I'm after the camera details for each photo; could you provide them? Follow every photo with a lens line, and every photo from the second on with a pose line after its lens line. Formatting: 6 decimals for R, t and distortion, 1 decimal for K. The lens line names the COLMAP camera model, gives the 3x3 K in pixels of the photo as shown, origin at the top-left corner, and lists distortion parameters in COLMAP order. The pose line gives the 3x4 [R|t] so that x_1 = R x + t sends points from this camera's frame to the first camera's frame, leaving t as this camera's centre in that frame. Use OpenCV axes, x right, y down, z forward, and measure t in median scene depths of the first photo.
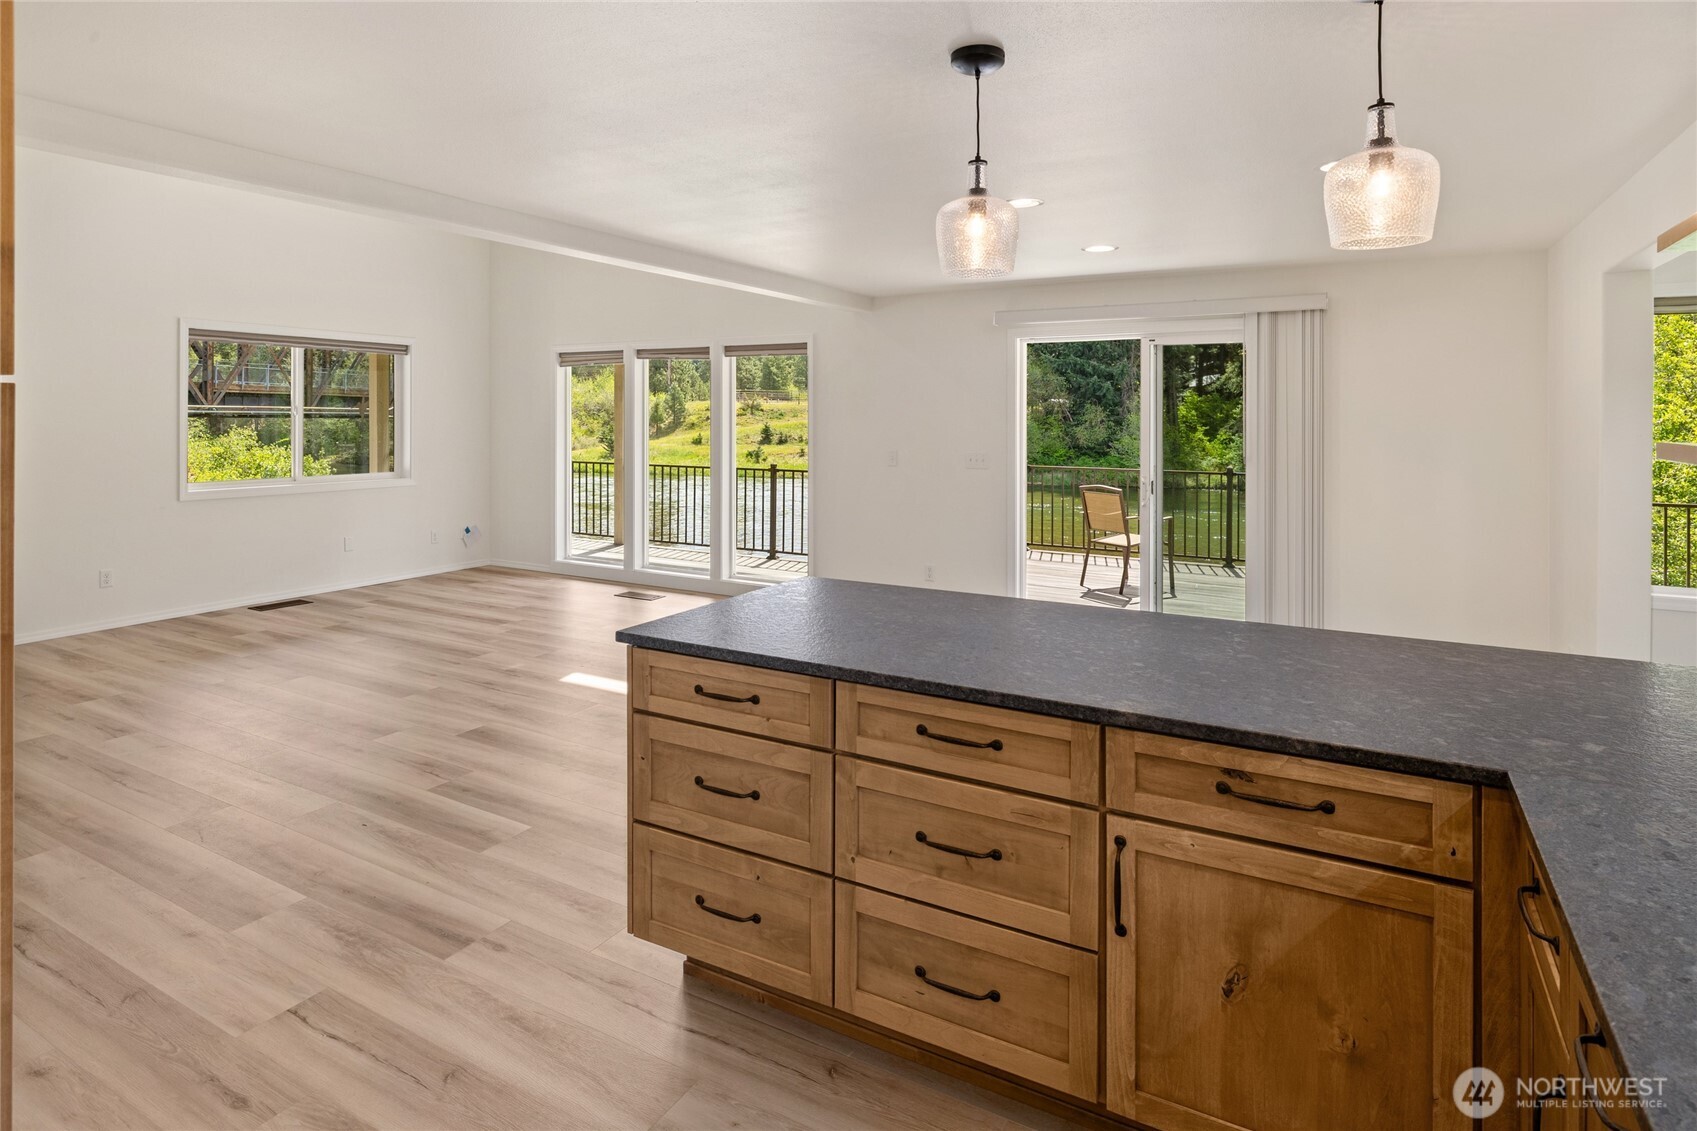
lens RADIAL K [[922.7, 0, 841.0], [0, 922.7, 413.6], [0, 0, 1]] dist [-0.012885, 0.000529]
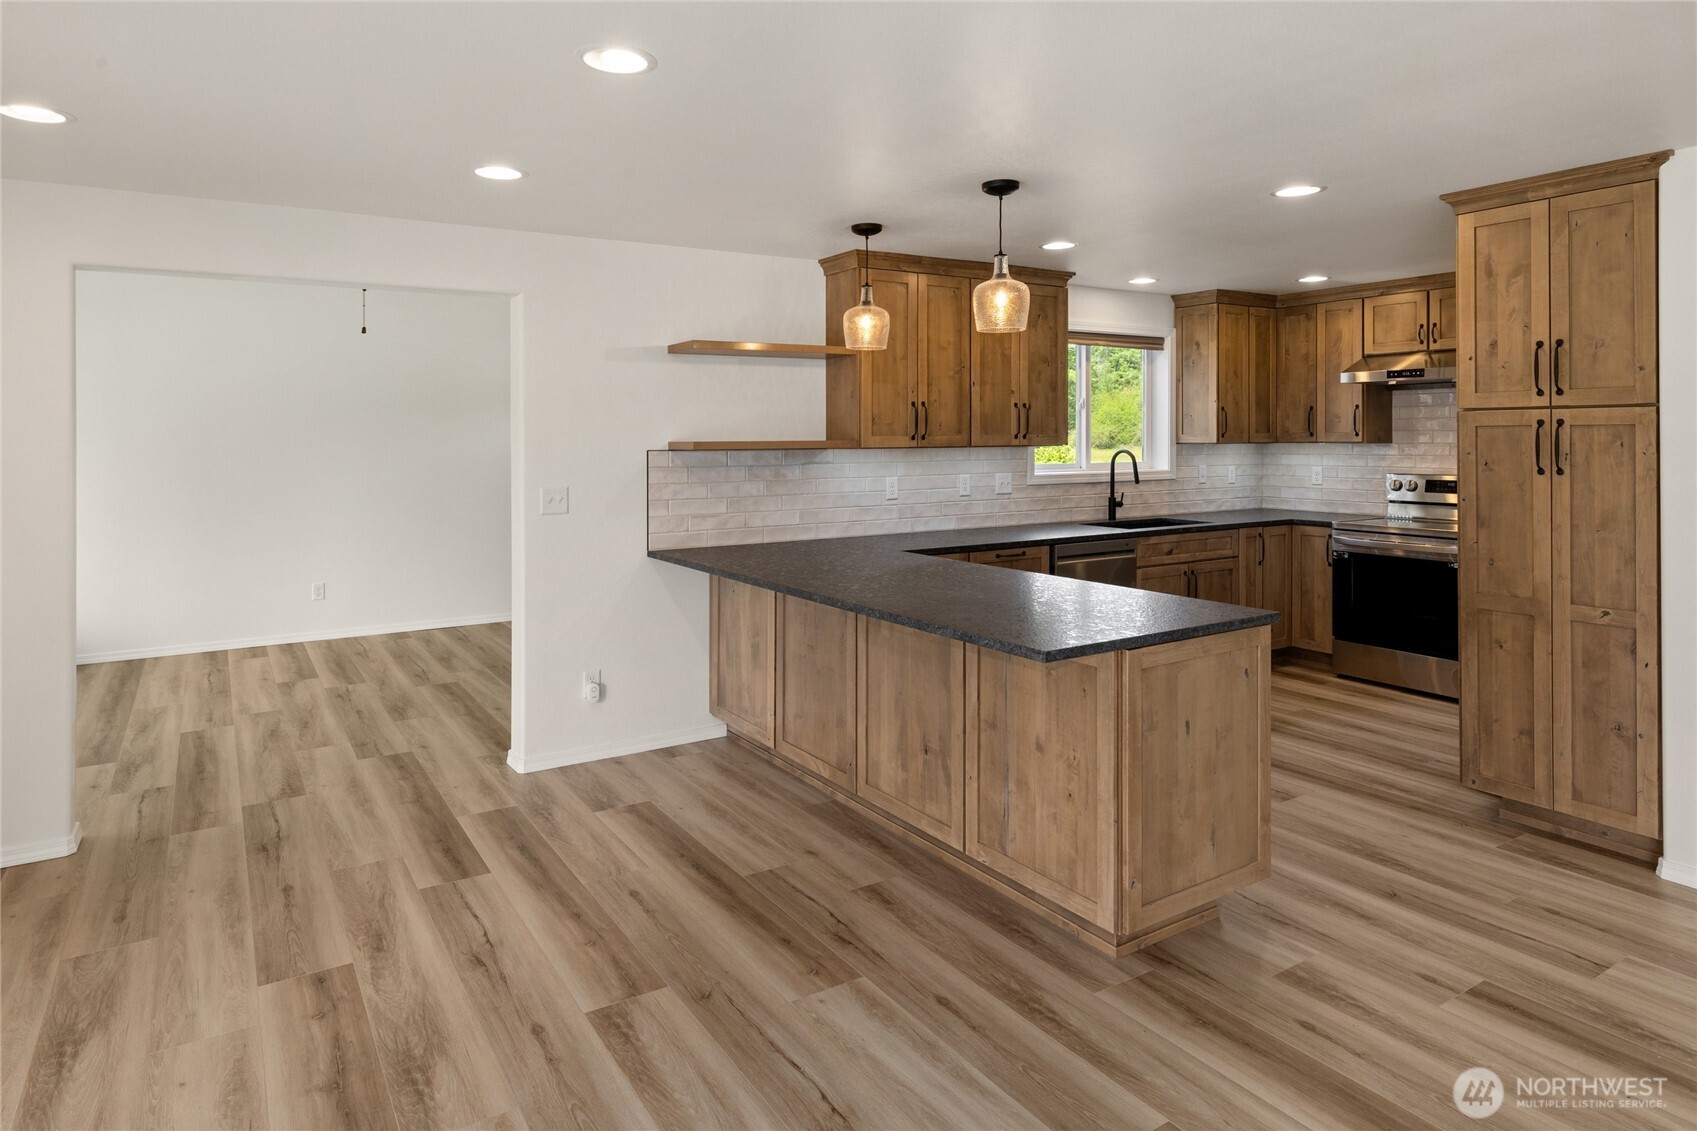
lens RADIAL K [[1000.6, 0, 834.4], [0, 1000.6, 438.2], [0, 0, 1]] dist [0.007161, -0.000553]
pose [[-0.881575, 0.001045, 0.472043, -0.148084], [0.002929, 0.999990, 0.003255, 0.005502], [-0.472035, 0.004252, -0.881570, 1.021138]]
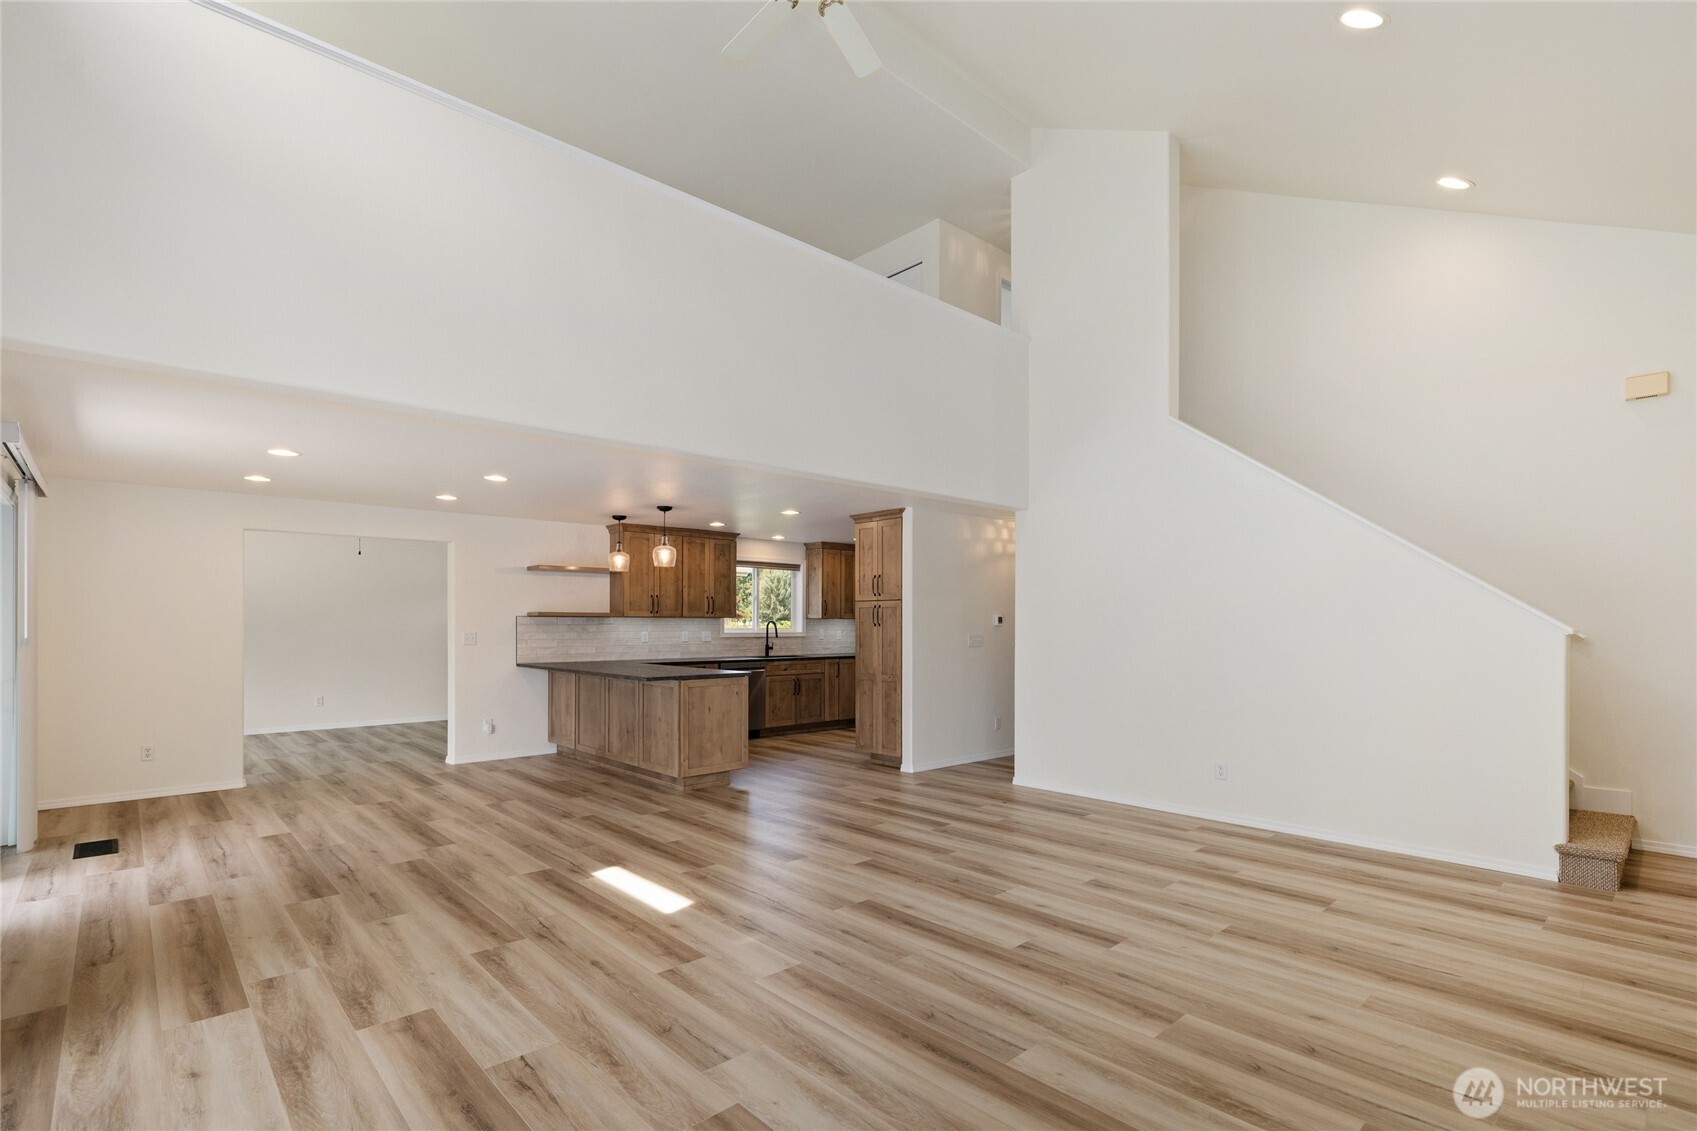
lens RADIAL K [[792.4, 0, 851.5], [0, 792.4, 632.4], [0, 0, 1]] dist [0.001112, 0.000364]
pose [[-0.954072, -0.008131, 0.299466, -0.602358], [-0.005115, 0.999928, 0.010854, 0.028520], [-0.299533, 0.008824, -0.954045, 1.519103]]
